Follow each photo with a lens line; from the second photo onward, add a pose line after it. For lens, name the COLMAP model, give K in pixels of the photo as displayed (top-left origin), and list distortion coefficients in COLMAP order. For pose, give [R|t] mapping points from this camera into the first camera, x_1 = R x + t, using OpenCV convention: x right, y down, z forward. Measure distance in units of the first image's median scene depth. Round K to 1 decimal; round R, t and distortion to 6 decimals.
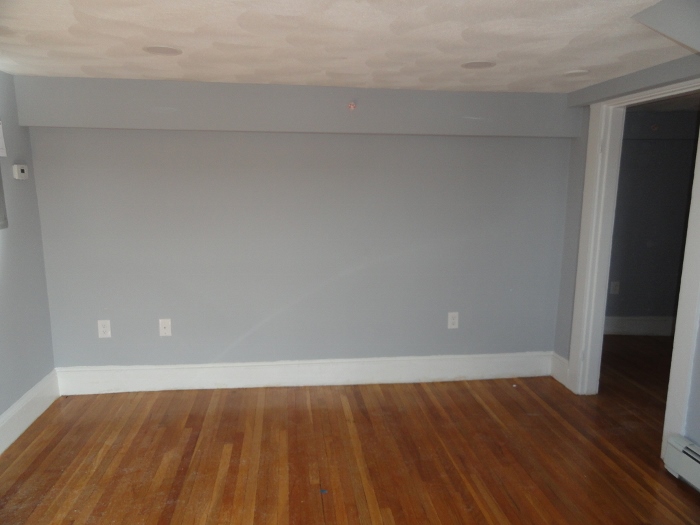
lens RADIAL K [[483.8, 0, 349.3], [0, 483.8, 260.3], [0, 0, 1]] dist [-0.002693, -0.000632]
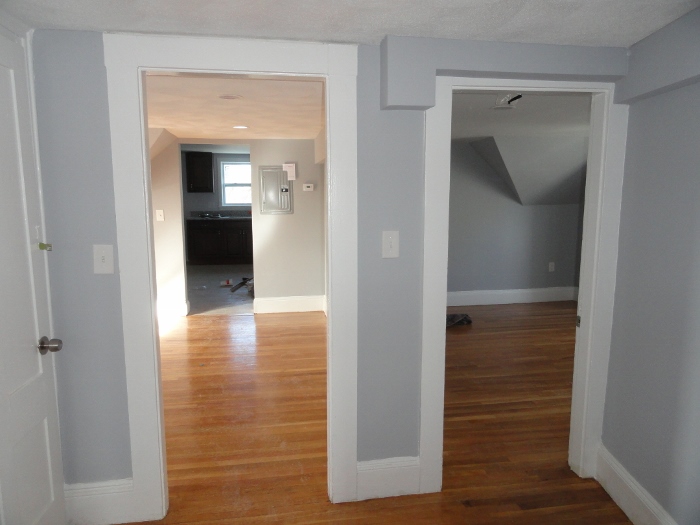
lens RADIAL K [[483.8, 0, 349.3], [0, 483.8, 260.3], [0, 0, 1]] dist [-0.002693, -0.000632]
pose [[0.036510, 0.135222, -0.990142, 1.363656], [-0.163922, 0.978193, 0.127546, -0.173432], [0.985797, 0.157650, 0.057880, 1.120379]]
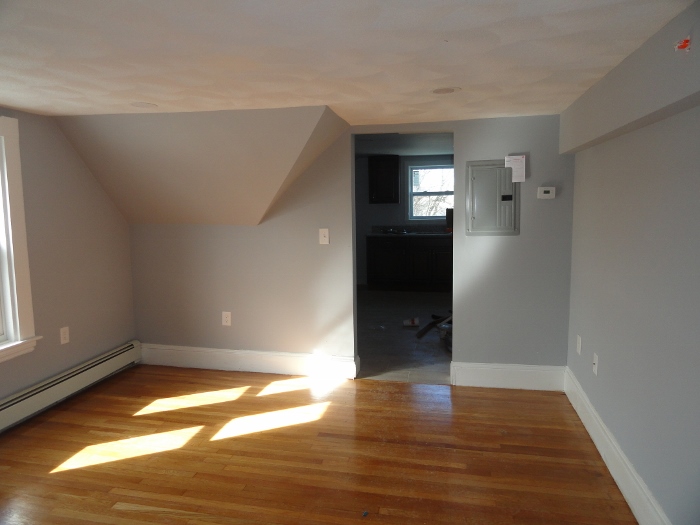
lens RADIAL K [[483.8, 0, 349.3], [0, 483.8, 260.3], [0, 0, 1]] dist [-0.002693, -0.000632]
pose [[-0.331915, 0.108663, -0.937030, 0.671195], [-0.141596, 0.976349, 0.163379, -0.146911], [0.932621, 0.186908, -0.308679, 0.962802]]
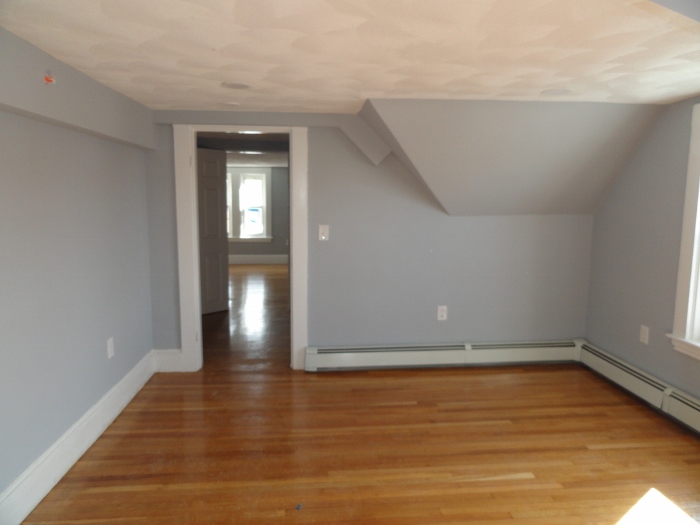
lens RADIAL K [[483.8, 0, 349.3], [0, 483.8, 260.3], [0, 0, 1]] dist [-0.002693, -0.000632]
pose [[0.040186, -0.133155, 0.990280, -0.771383], [0.154647, 0.979967, 0.125493, -0.092487], [-0.987152, 0.148101, 0.059973, 0.629683]]
